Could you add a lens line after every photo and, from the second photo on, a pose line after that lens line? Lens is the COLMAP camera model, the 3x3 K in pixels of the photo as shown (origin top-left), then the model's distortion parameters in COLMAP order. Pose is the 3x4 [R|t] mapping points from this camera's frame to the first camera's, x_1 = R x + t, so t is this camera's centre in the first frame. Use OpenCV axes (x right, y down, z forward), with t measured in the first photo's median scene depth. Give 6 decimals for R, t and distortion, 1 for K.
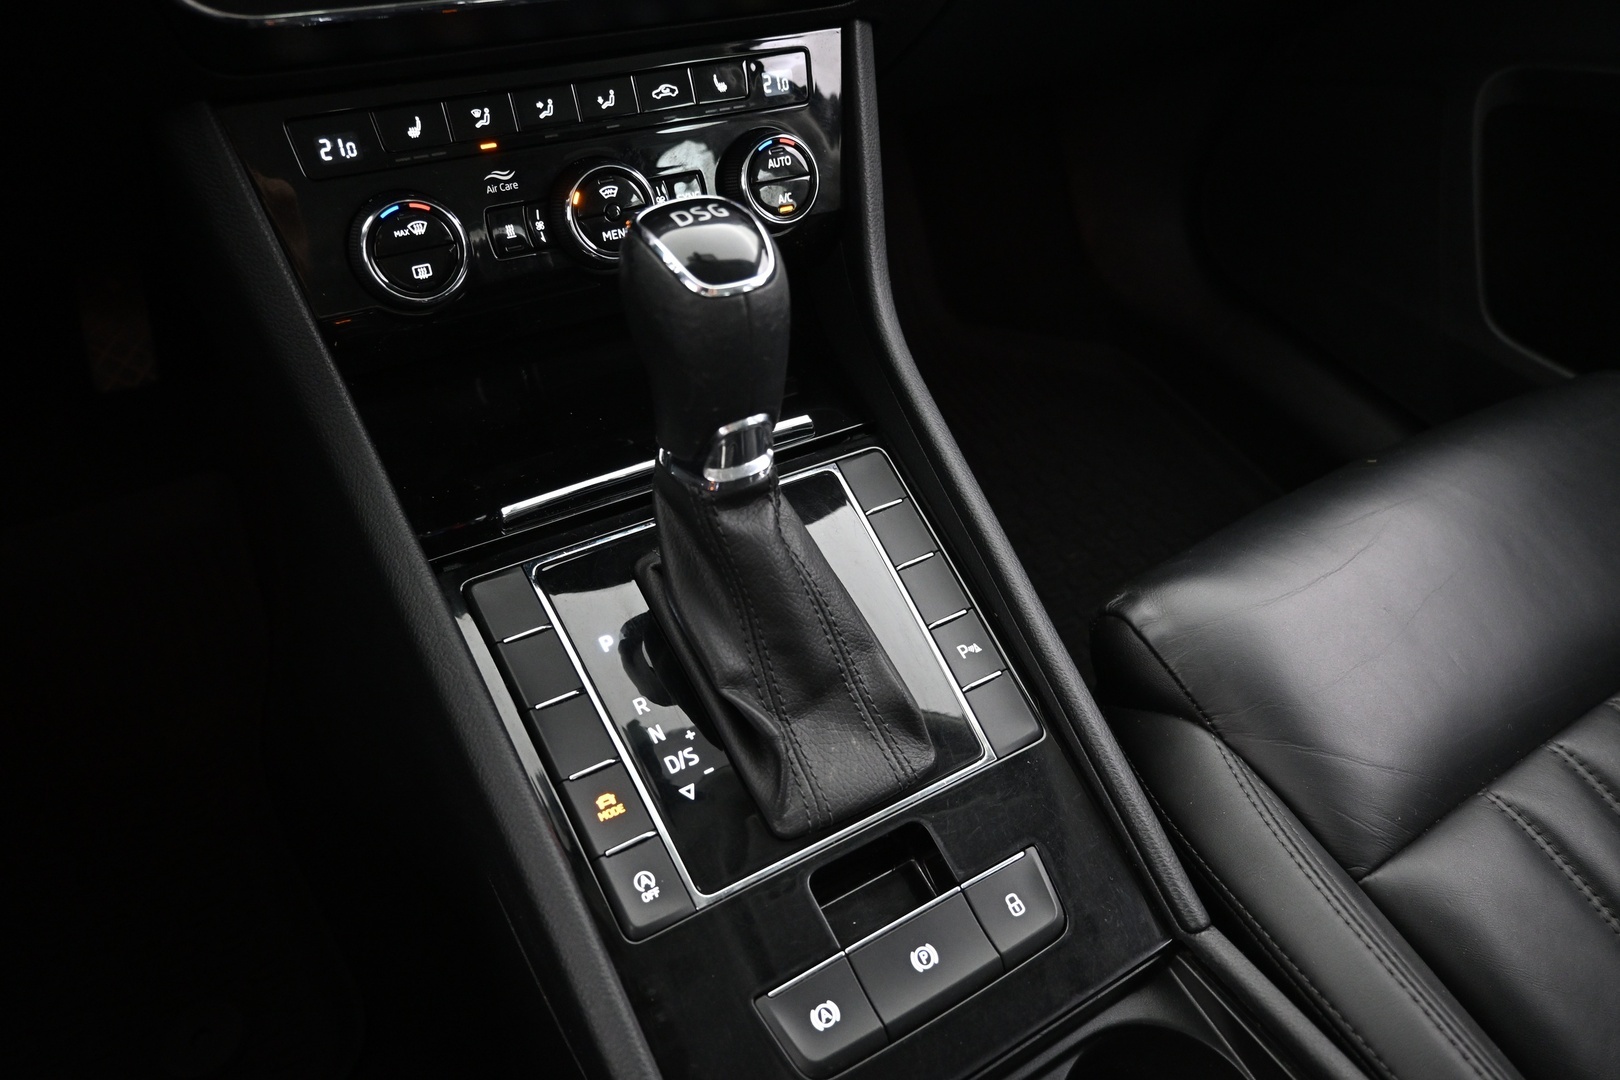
lens RADIAL K [[1107.3, 0, 820.3], [0, 1107.3, 530.9], [0, 0, 1]] dist [0.001724, 0.002351]
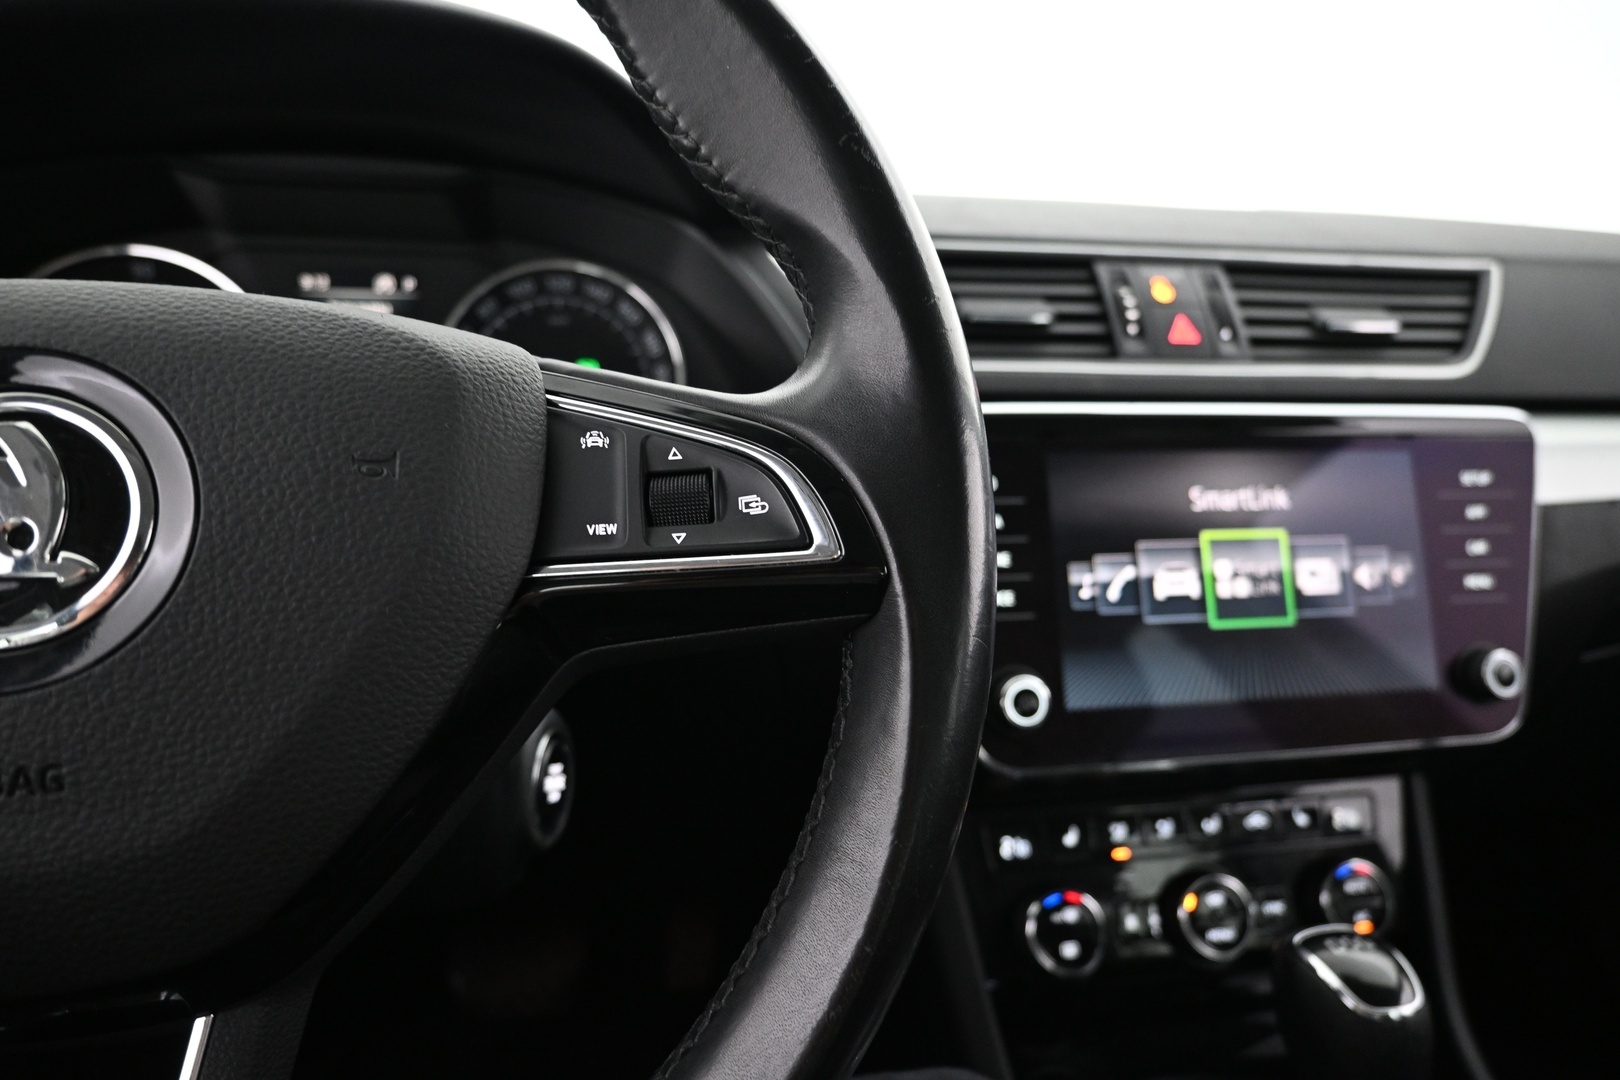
lens RADIAL K [[1107.3, 0, 813.2], [0, 1107.3, 538.2], [0, 0, 1]] dist [0.001724, 0.002351]
pose [[0.944756, 0.007011, -0.327700, -0.219094], [-0.180481, 0.845690, -0.502230, 0.051225], [0.273611, 0.533628, 0.800236, -0.318024]]
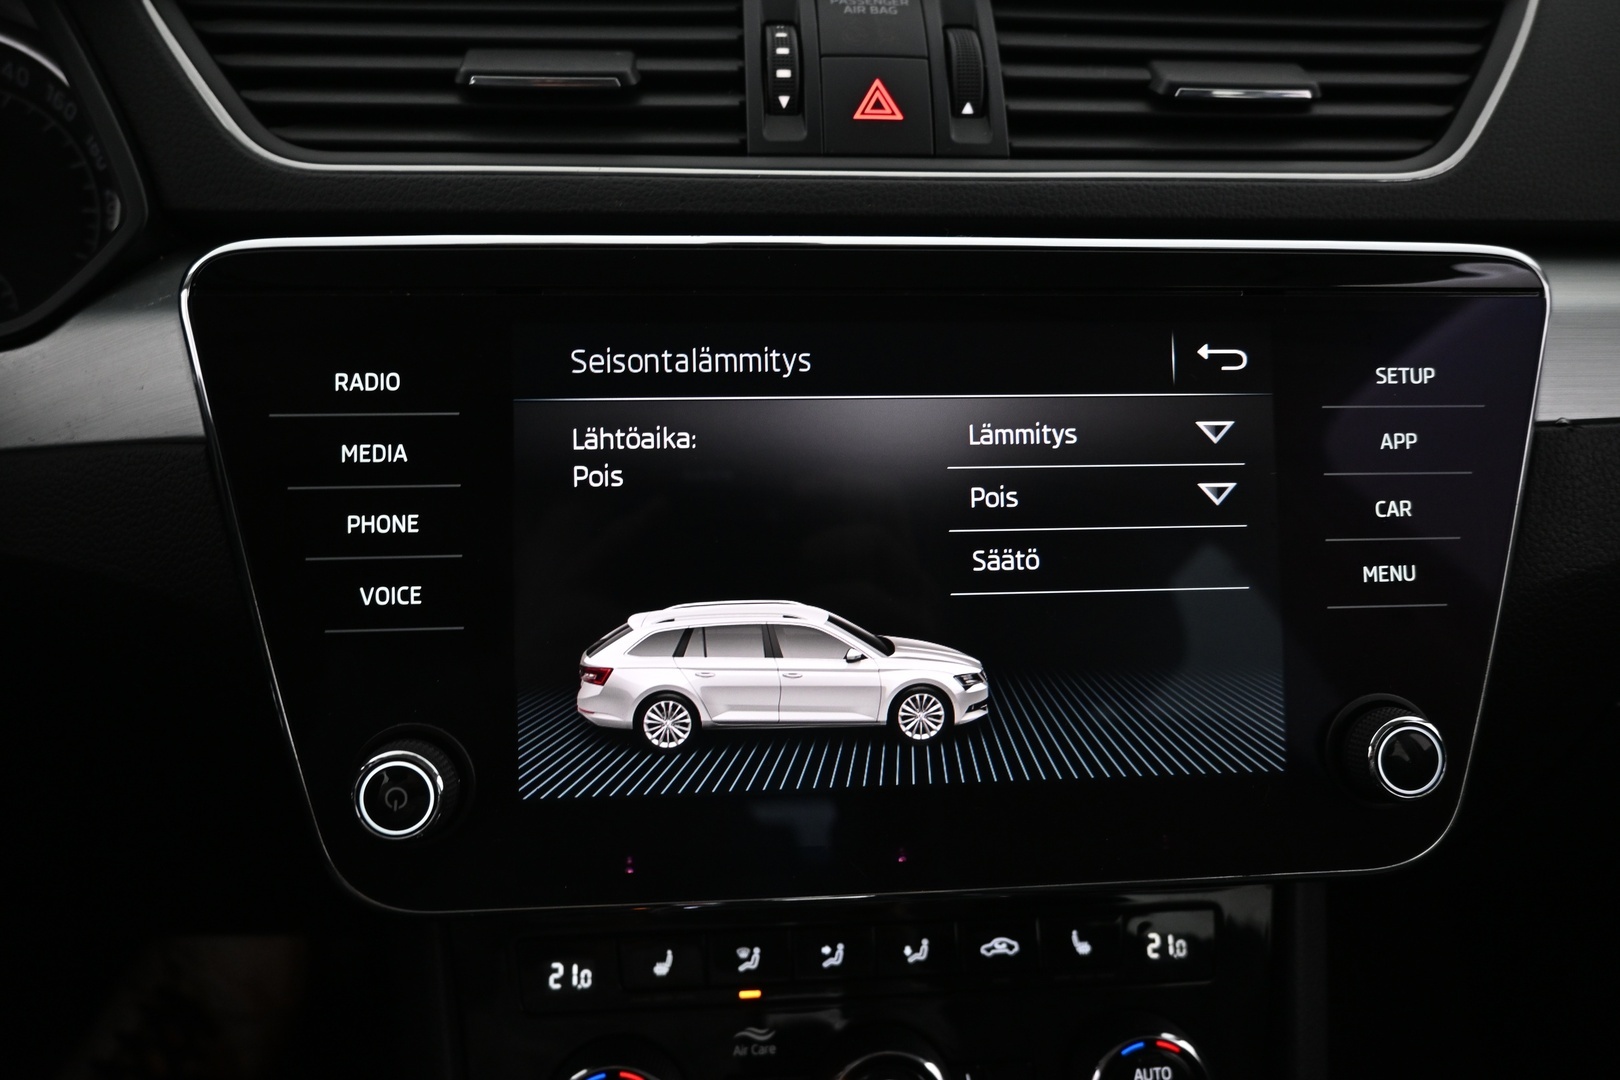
lens RADIAL K [[1107.3, 0, 813.5], [0, 1107.3, 533.7], [0, 0, 1]] dist [0.001724, 0.002351]
pose [[0.891520, 0.066493, -0.448074, 0.067902], [-0.257818, 0.887805, -0.381225, -0.351029], [0.372453, 0.455392, 0.808639, 0.241023]]
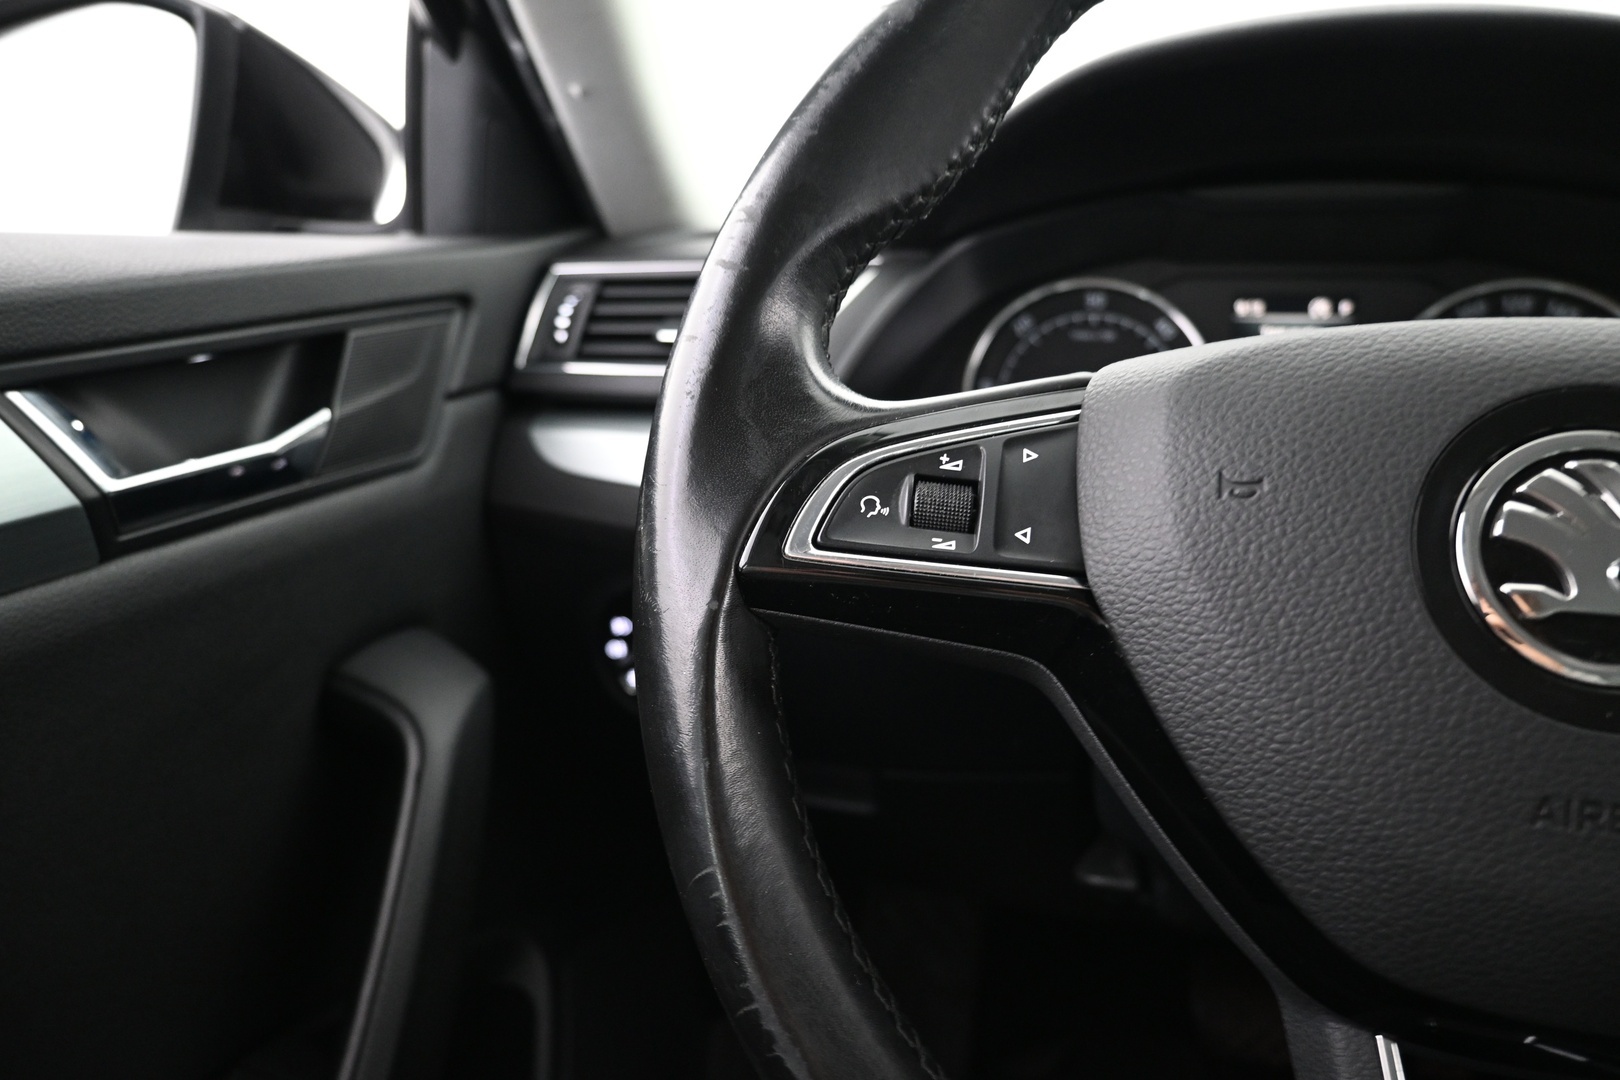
lens RADIAL K [[1107.3, 0, 803.9], [0, 1107.3, 532.9], [0, 0, 1]] dist [0.001724, 0.002351]
pose [[0.688438, 0.059433, -0.722856, -0.598384], [-0.453184, 0.813386, -0.364730, 0.196079], [0.566284, 0.578681, 0.586899, -0.525923]]
